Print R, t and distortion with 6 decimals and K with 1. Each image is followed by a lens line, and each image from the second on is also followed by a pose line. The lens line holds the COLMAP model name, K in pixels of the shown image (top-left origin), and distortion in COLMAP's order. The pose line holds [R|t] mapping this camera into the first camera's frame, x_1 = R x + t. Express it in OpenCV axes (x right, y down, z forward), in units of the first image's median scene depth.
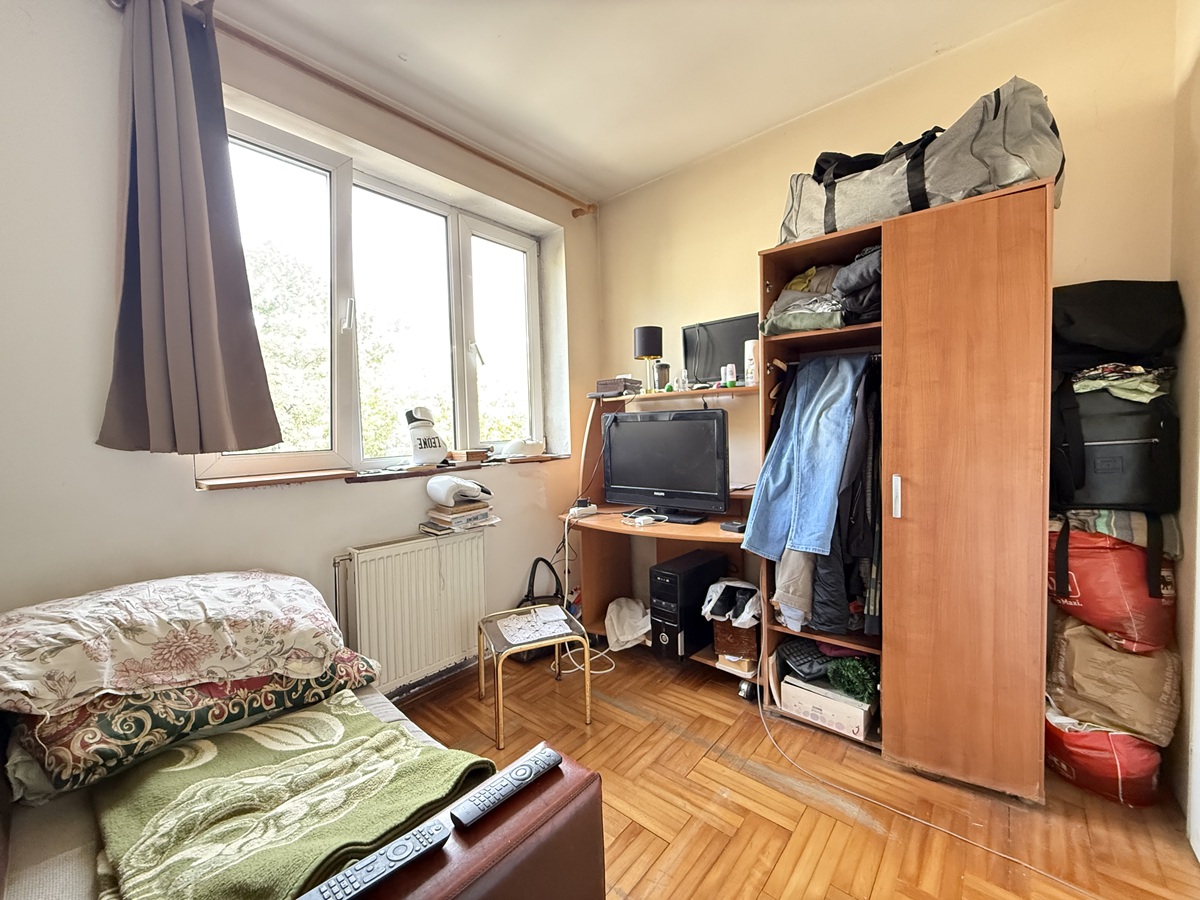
lens RADIAL K [[474.4, 0, 598.2], [0, 474.4, 450.3], [0, 0, 1]] dist [0.000007, -0.000153]
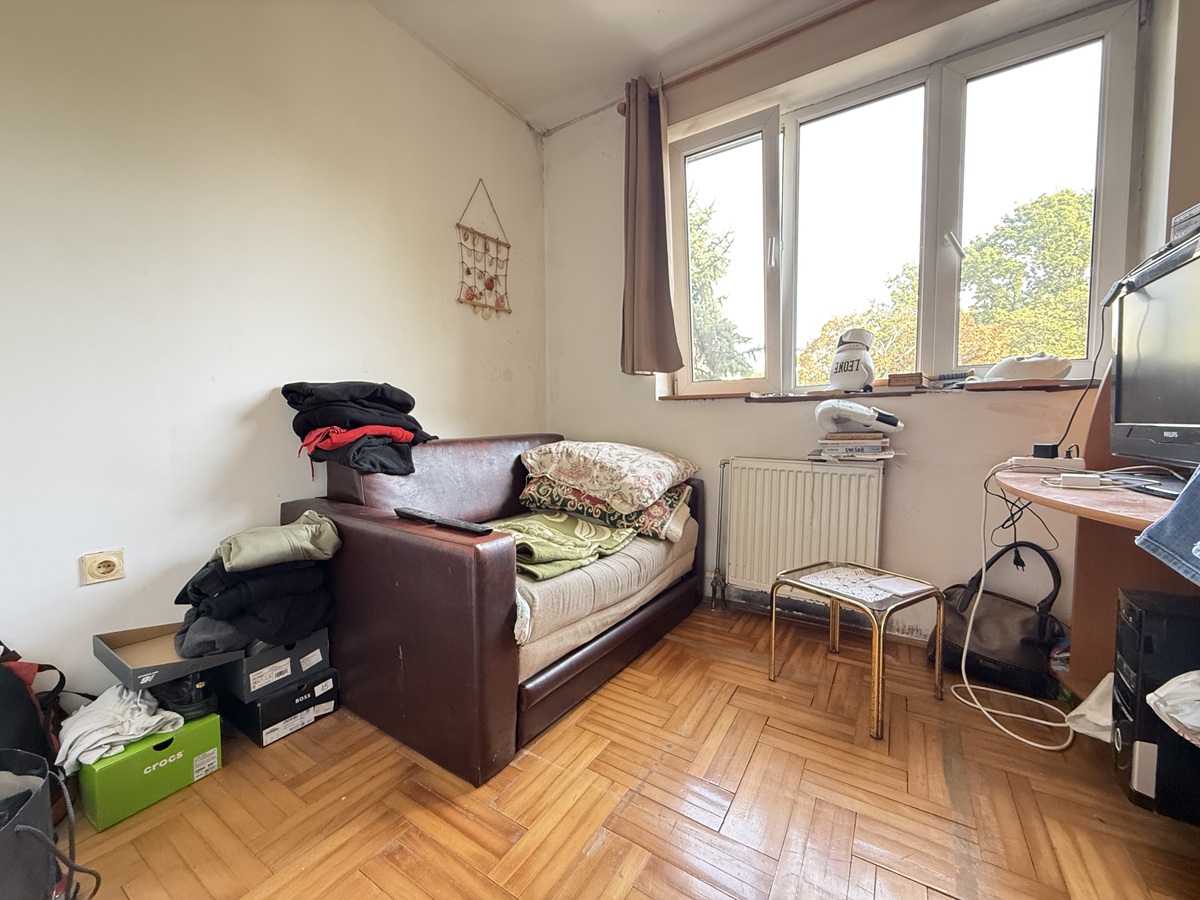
lens RADIAL K [[474.4, 0, 596.3], [0, 474.4, 448.2], [0, 0, 1]] dist [0.000007, -0.000153]
pose [[0.130343, 0.078468, -0.988359, 0.790200], [-0.042133, 0.996401, 0.073550, 0.149513], [0.990573, 0.032056, 0.133180, 0.644677]]
